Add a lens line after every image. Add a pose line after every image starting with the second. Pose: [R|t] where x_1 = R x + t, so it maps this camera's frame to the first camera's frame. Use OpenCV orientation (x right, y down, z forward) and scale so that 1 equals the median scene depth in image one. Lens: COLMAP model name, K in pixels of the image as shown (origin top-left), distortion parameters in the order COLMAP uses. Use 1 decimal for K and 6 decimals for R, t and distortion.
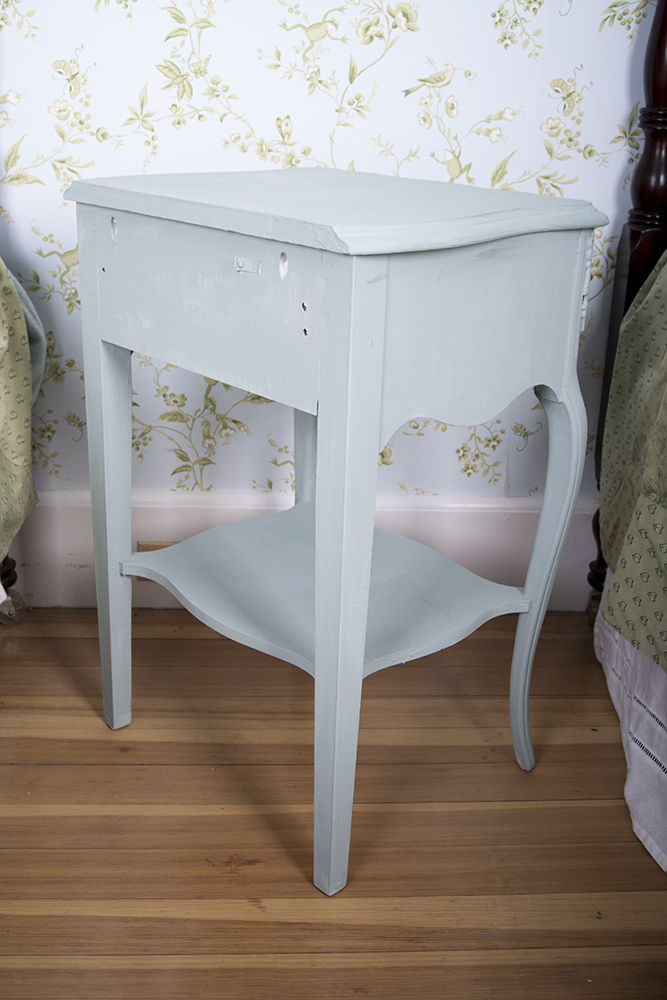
lens RADIAL K [[1083.1, 0, 332.5], [0, 1083.1, 500.1], [0, 0, 1]] dist [-0.066138, 0.000000]
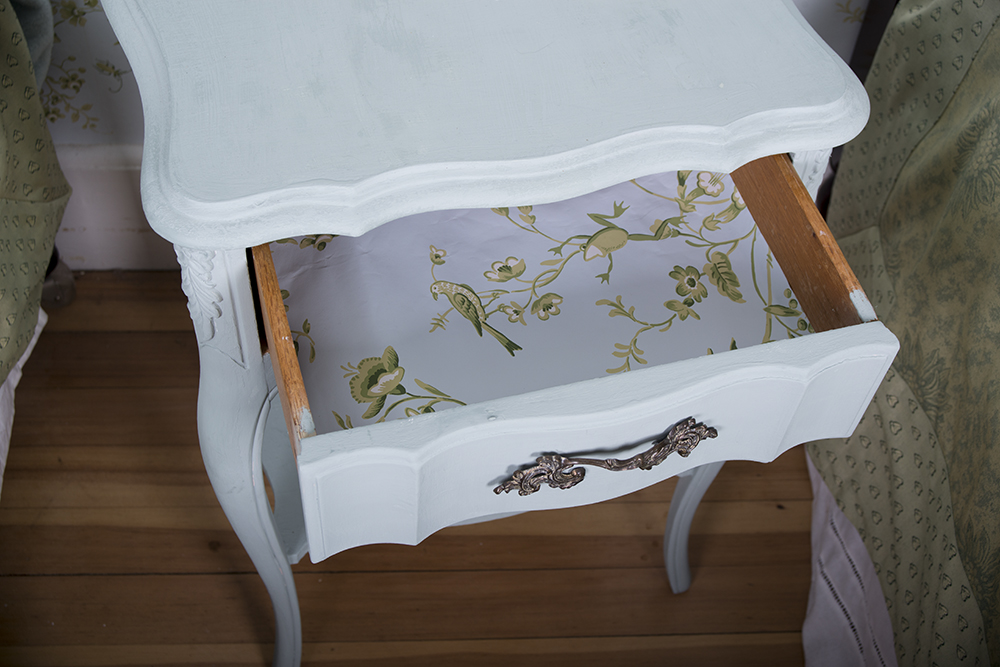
lens RADIAL K [[1298.5, 0, 499.4], [0, 1298.5, 328.4], [0, 0, 1]] dist [-0.061656, 0.000000]
pose [[0.999784, 0.017417, 0.011359, 0.012628], [-0.020756, 0.868892, 0.494566, -0.384542], [-0.001255, -0.494695, 0.869066, 0.196826]]
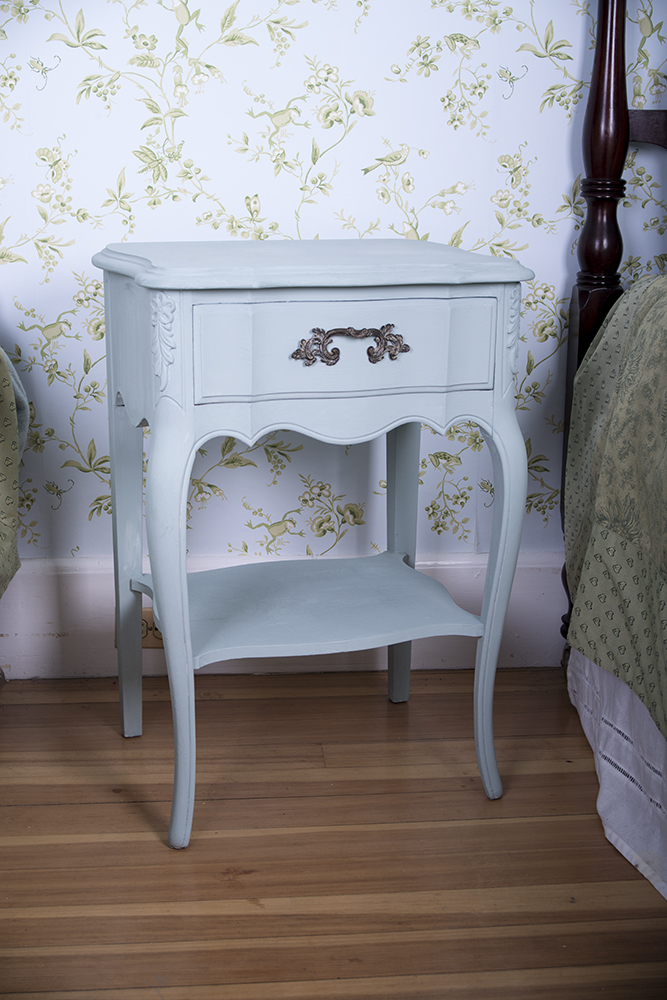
lens RADIAL K [[1298.5, 0, 329.4], [0, 1298.5, 506.8], [0, 0, 1]] dist [-0.061656, 0.000000]
pose [[0.998954, -0.030520, 0.034060, -0.021660], [0.034146, 0.993172, -0.111552, 0.098228], [-0.030422, 0.112598, 0.993175, -0.250122]]
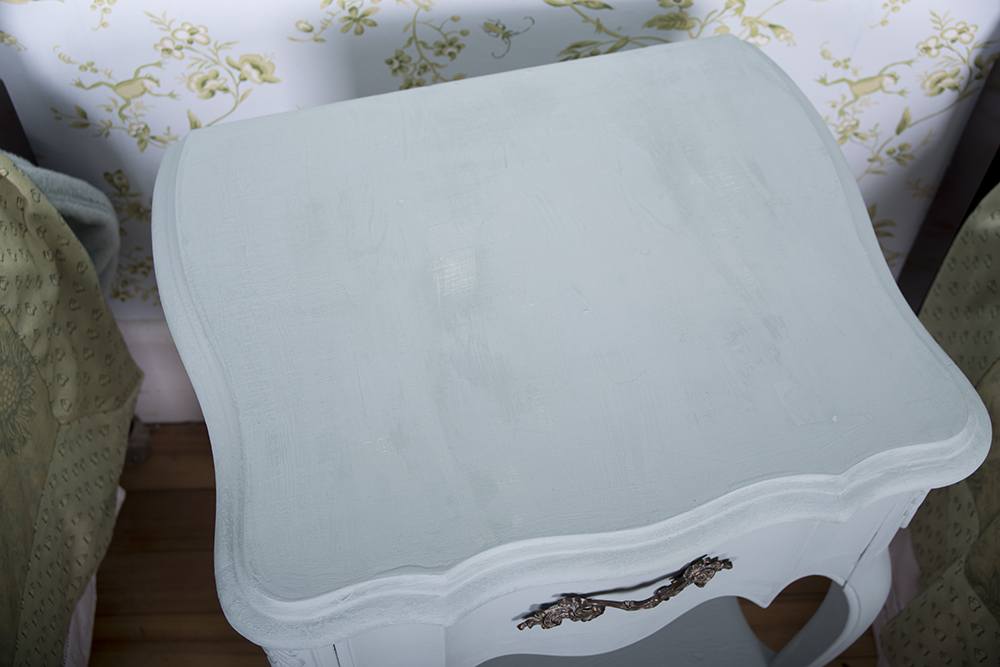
lens RADIAL K [[1162.3, 0, 502.6], [0, 1162.3, 339.9], [0, 0, 1]] dist [-0.059808, 0.000000]
pose [[0.999895, -0.000435, -0.014500, -0.012691], [0.008036, 0.848778, 0.528688, -0.472833], [0.012077, -0.528749, 0.848692, 0.355663]]
